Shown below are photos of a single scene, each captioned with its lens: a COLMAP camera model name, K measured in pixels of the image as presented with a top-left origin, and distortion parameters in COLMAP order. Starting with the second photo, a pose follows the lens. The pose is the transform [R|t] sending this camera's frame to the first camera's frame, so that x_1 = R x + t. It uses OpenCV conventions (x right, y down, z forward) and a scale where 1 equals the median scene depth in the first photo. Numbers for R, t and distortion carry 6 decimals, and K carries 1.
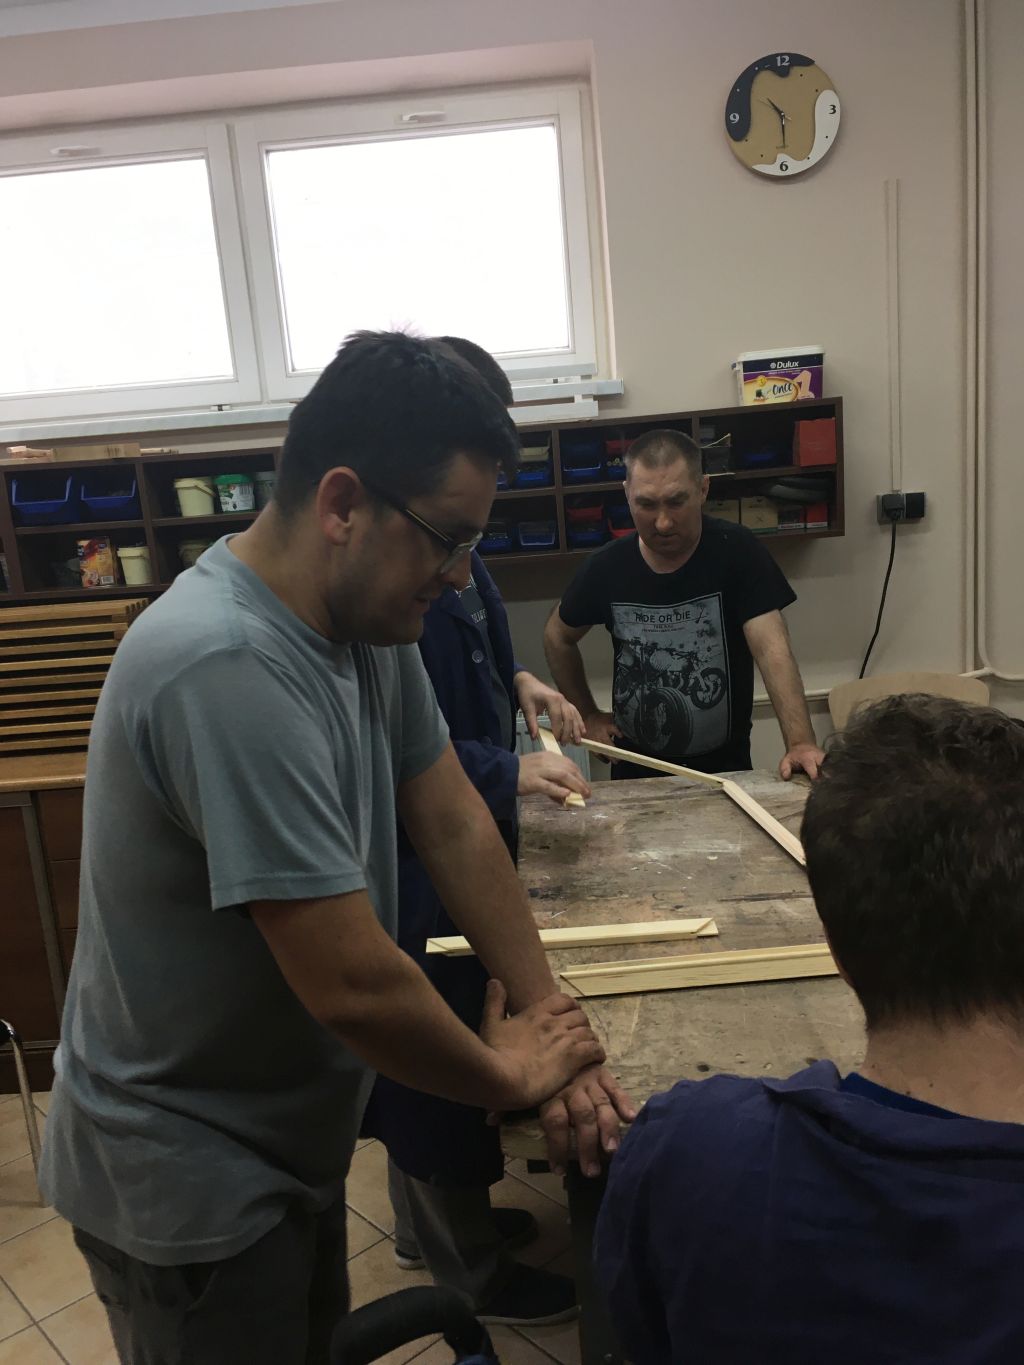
lens RADIAL K [[1167.1, 0, 546.6], [0, 1167.1, 674.1], [0, 0, 1]] dist [0.085982, -0.125732]
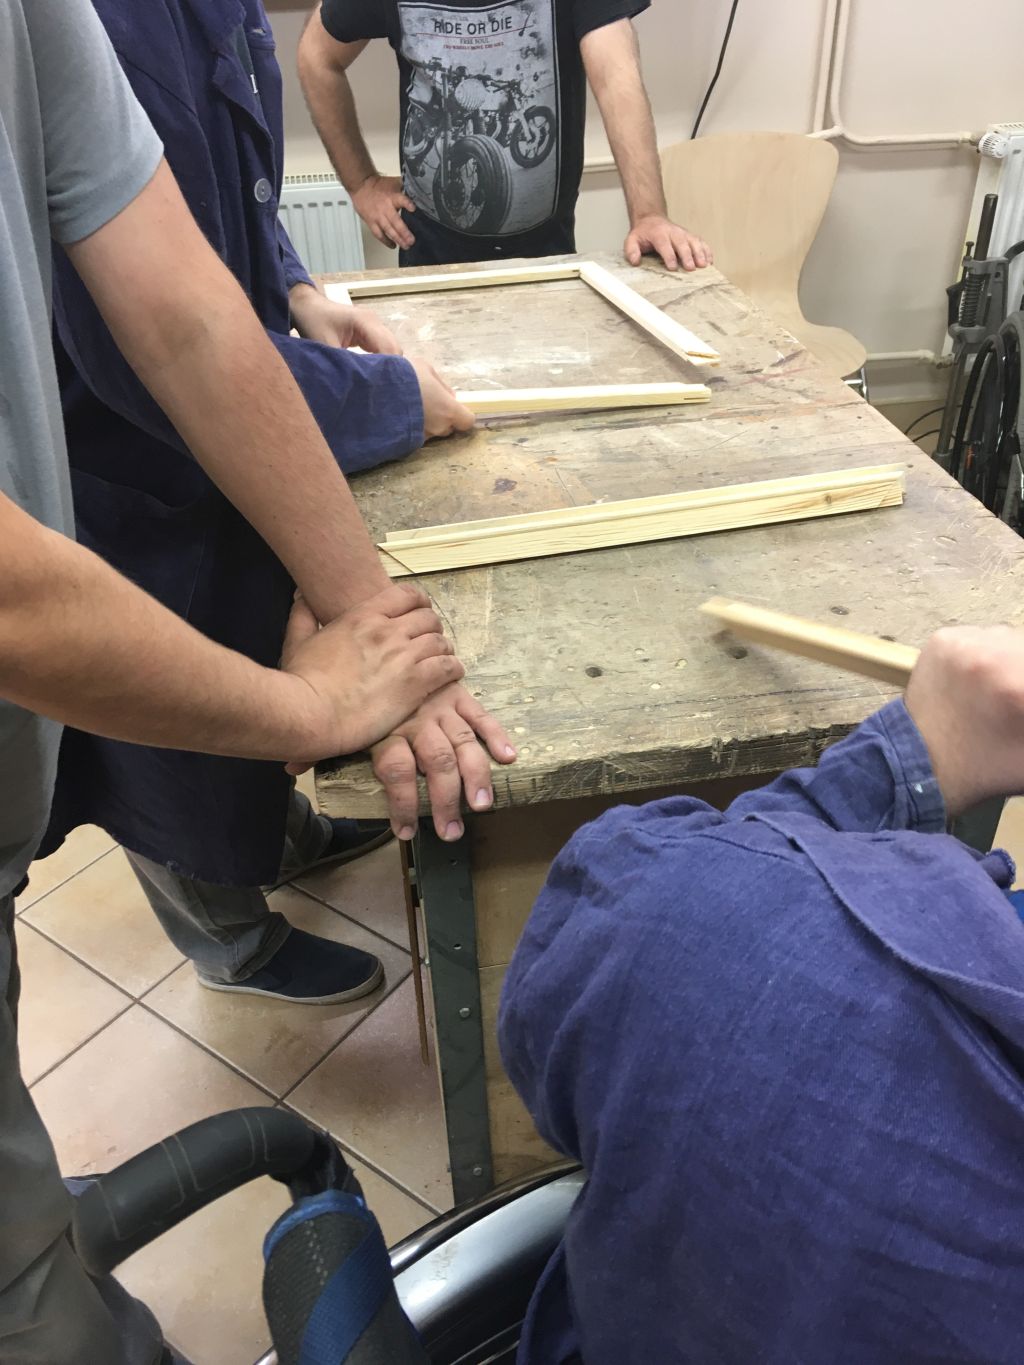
lens RADIAL K [[1167.1, 0, 478.3], [0, 1167.1, 629.7], [0, 0, 1]] dist [0.085982, -0.125732]
pose [[0.988033, -0.050368, 0.145789, -0.021277], [-0.006567, 0.930589, 0.366007, 0.030105], [-0.154104, -0.362584, 0.919122, 0.211169]]
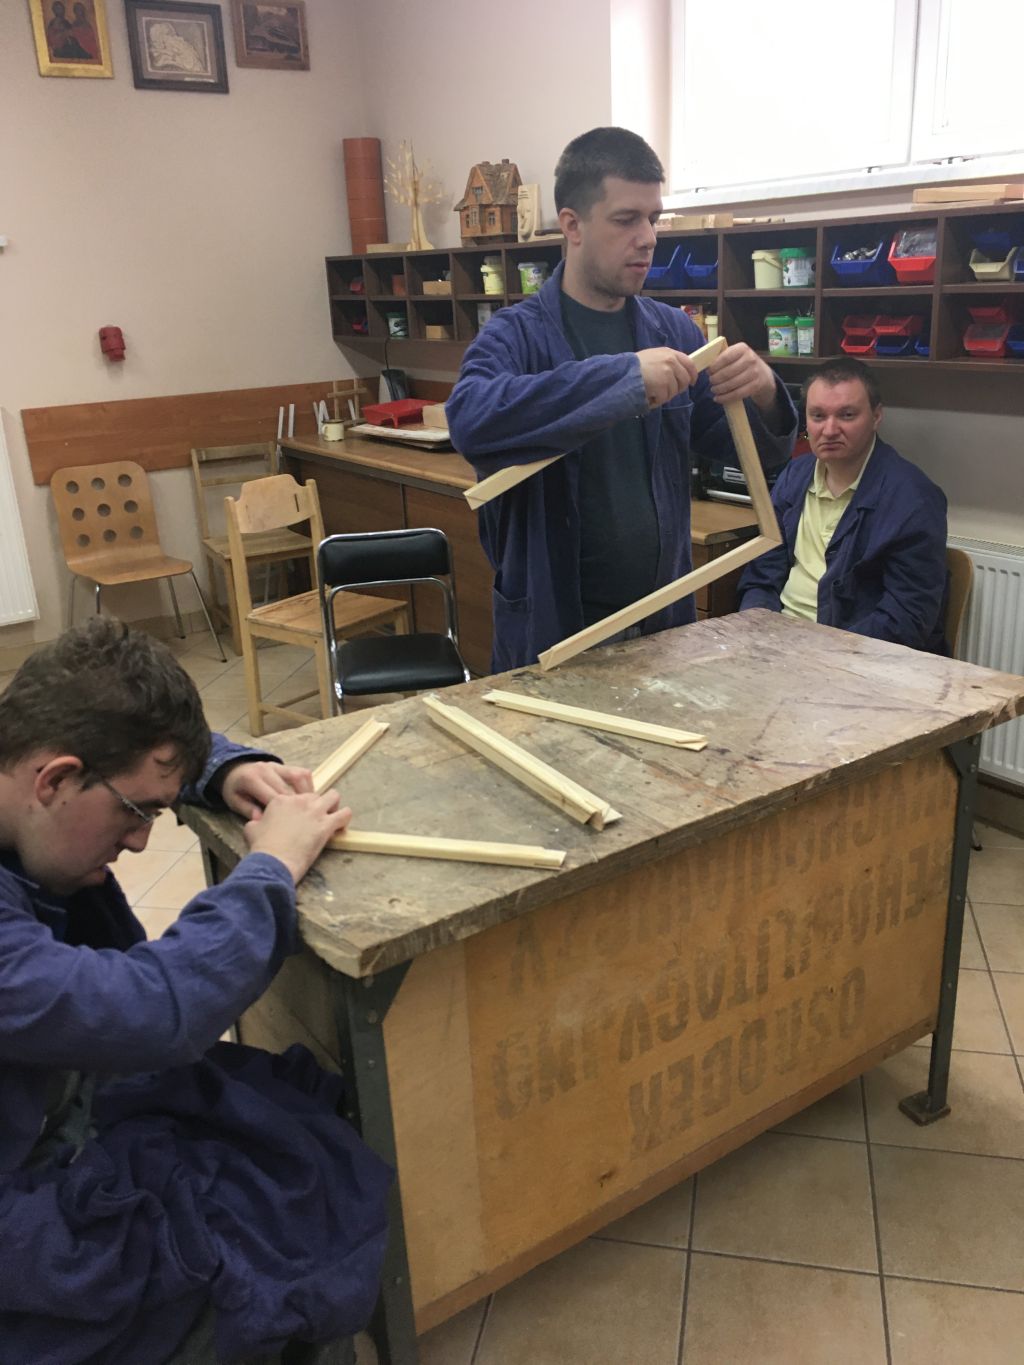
lens RADIAL K [[1167.1, 0, 515.6], [0, 1167.1, 683.5], [0, 0, 1]] dist [0.085982, -0.125732]
pose [[0.584489, 0.320815, -0.745285, 0.658417], [-0.160487, 0.946079, 0.281387, -0.091434], [0.795372, -0.044859, 0.604460, 0.269918]]
